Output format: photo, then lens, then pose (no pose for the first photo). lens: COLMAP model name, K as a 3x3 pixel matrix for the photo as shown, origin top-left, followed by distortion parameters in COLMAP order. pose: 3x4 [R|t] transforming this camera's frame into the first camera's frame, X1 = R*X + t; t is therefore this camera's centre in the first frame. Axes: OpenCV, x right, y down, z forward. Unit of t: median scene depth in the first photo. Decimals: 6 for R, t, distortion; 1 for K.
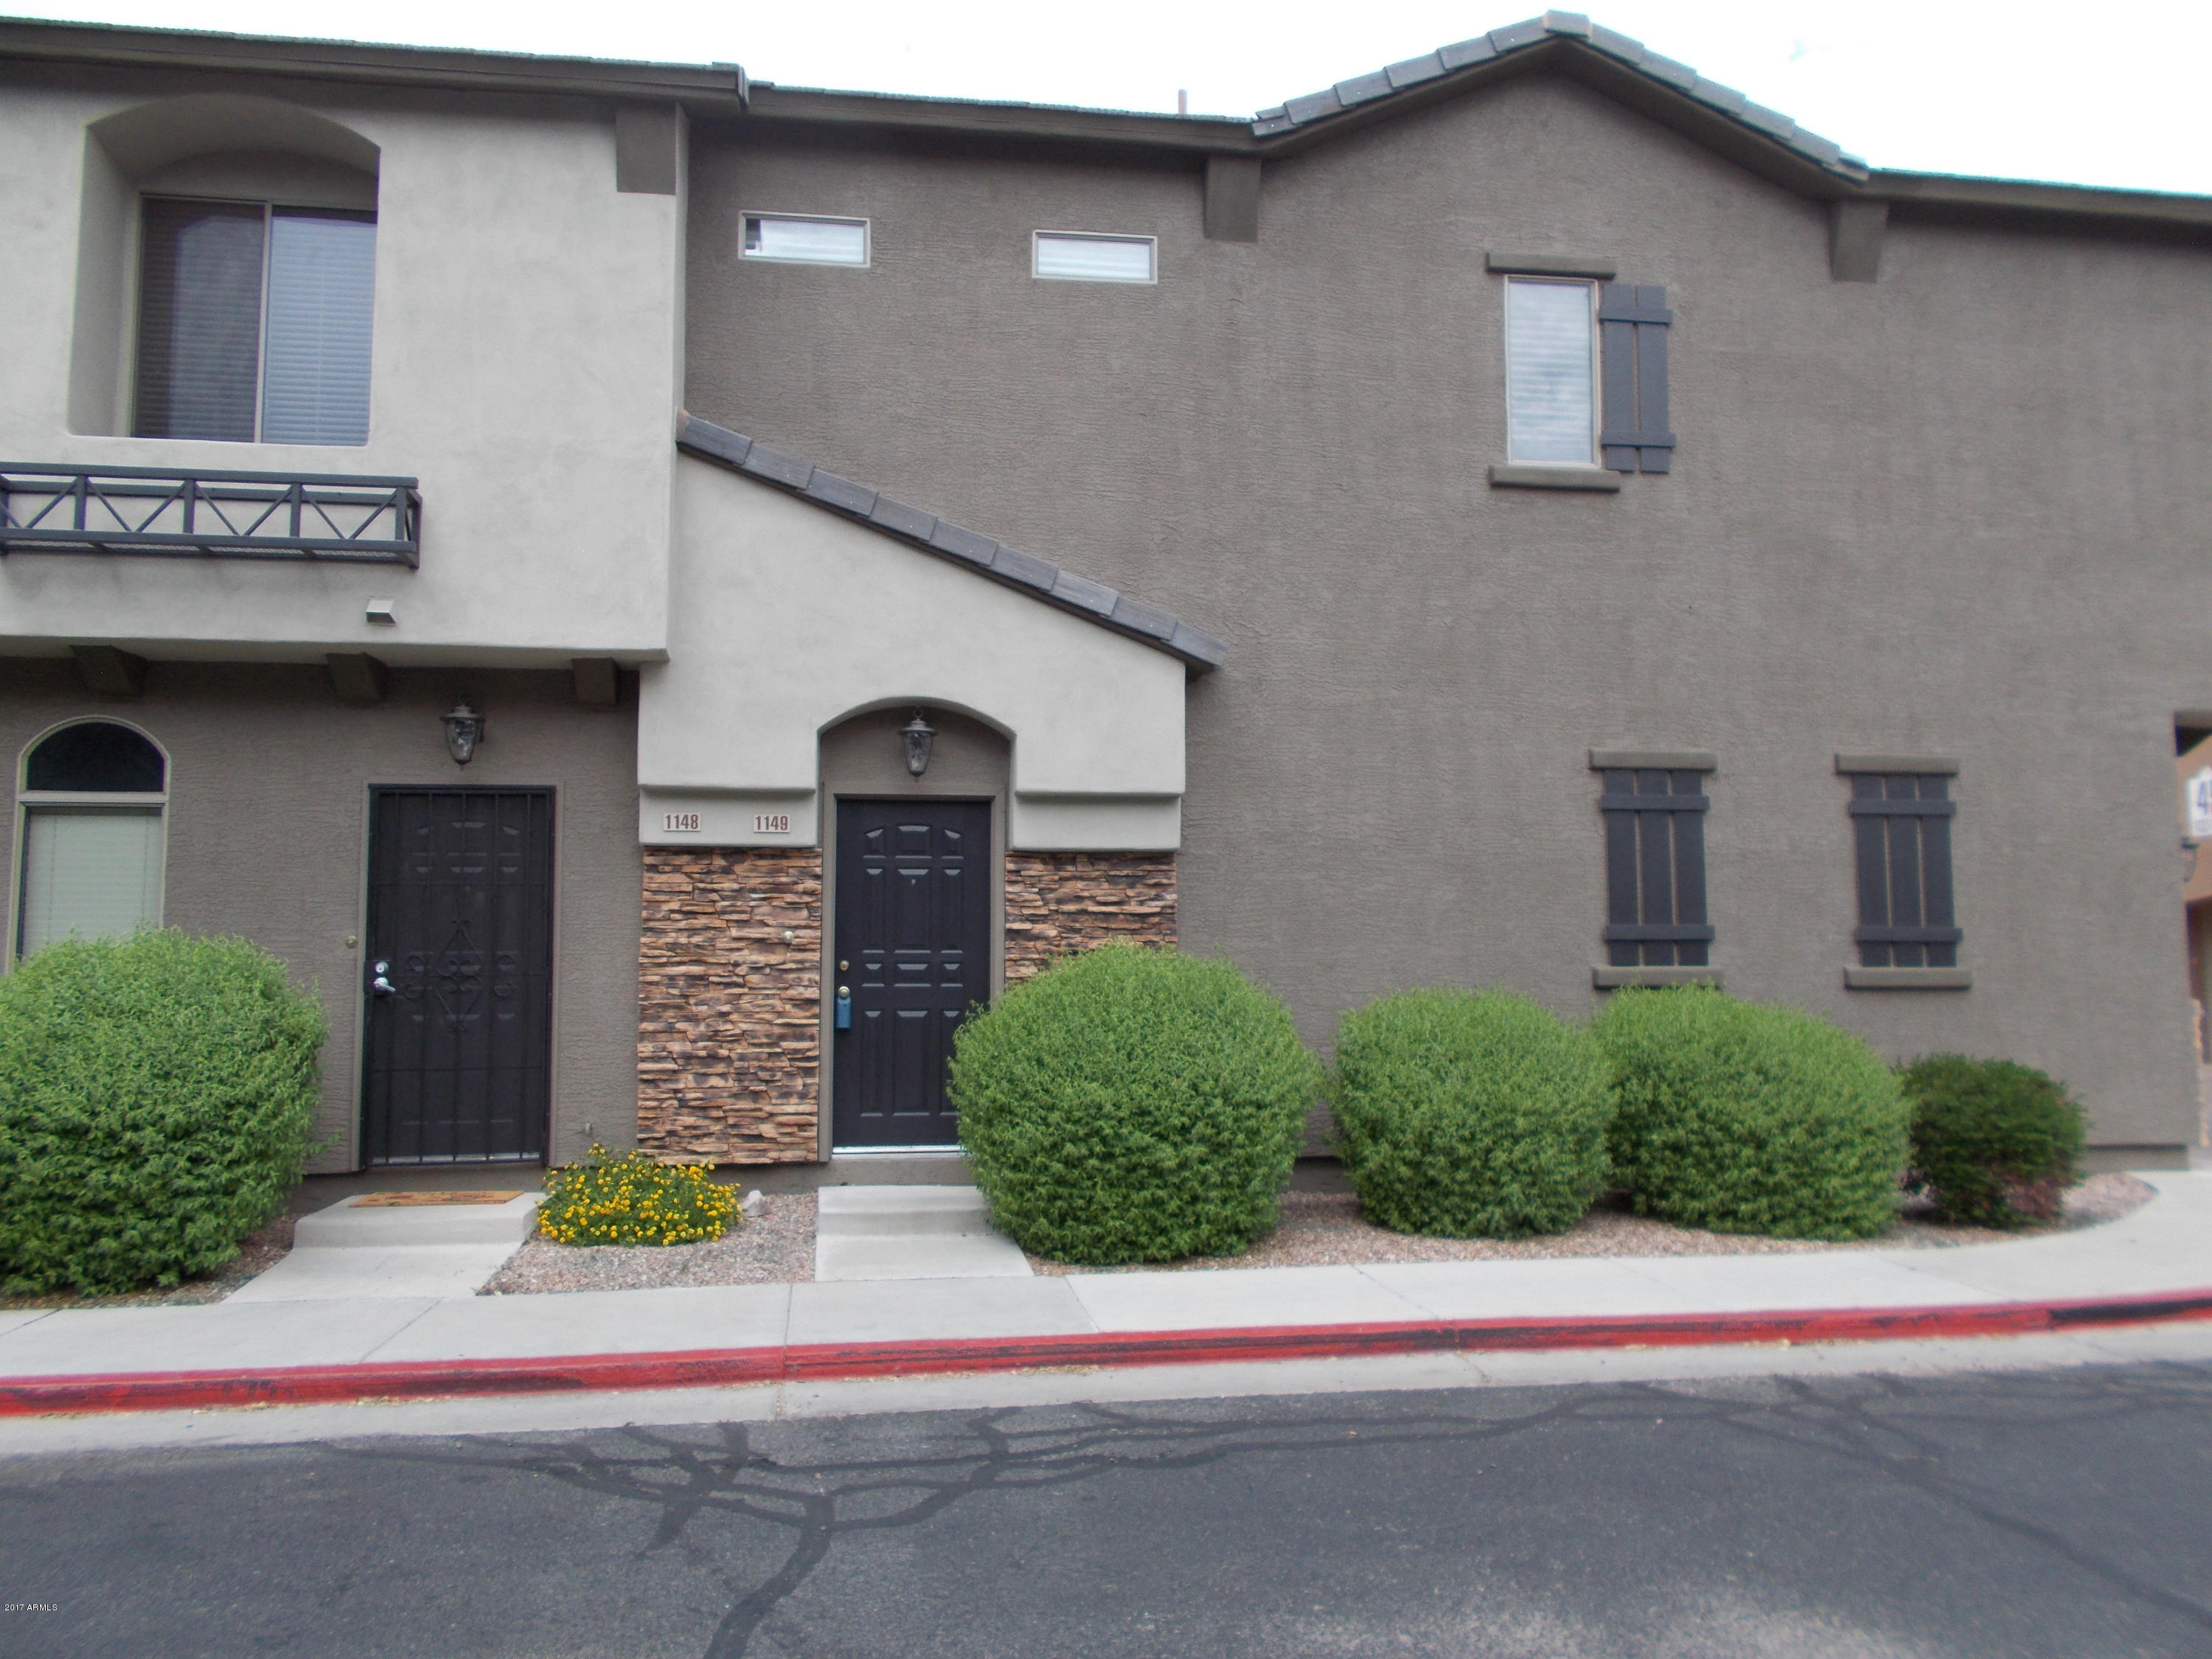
lens RADIAL K [[1692.1, 0, 1106.0], [0, 1692.1, 829.5], [0, 0, 1]] dist [-0.002025, 0.036345]
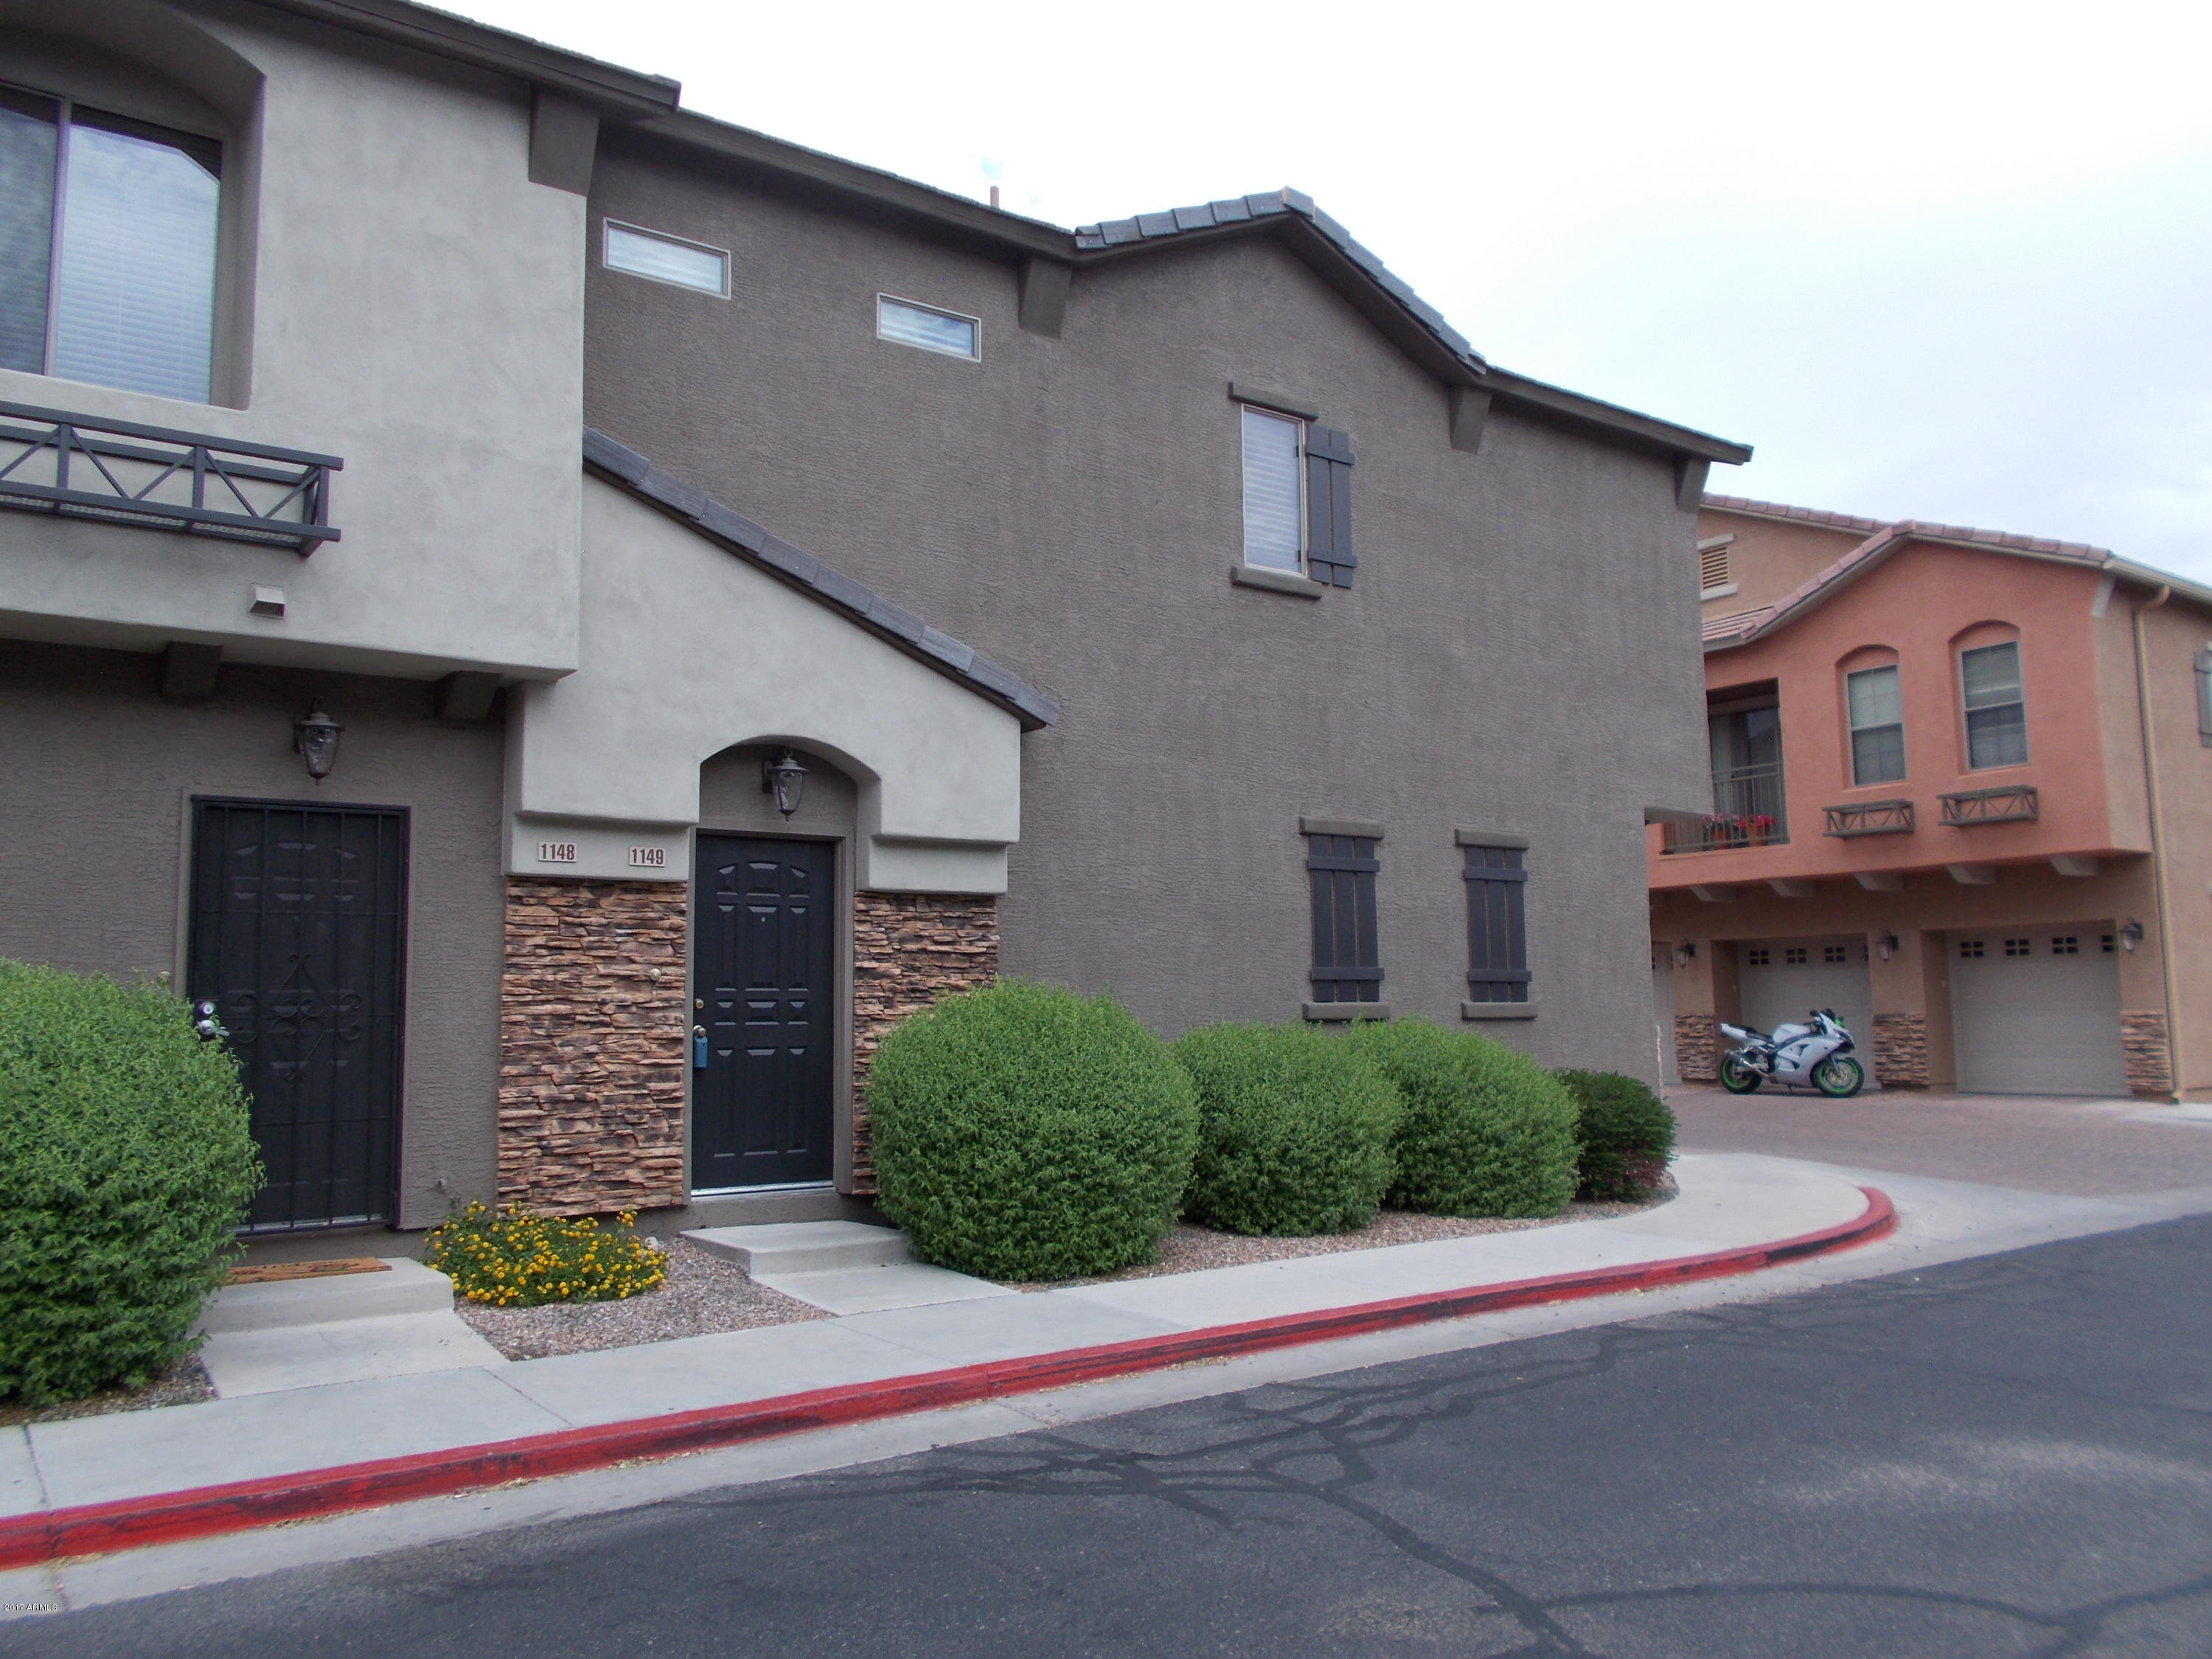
lens RADIAL K [[1692.1, 0, 1106.0], [0, 1692.1, 829.5], [0, 0, 1]] dist [-0.002025, 0.036345]
pose [[0.889209, 0.042878, 0.455487, -0.402777], [-0.031944, 0.998987, -0.031680, 0.003244], [-0.456385, 0.013620, 0.889678, 0.019560]]
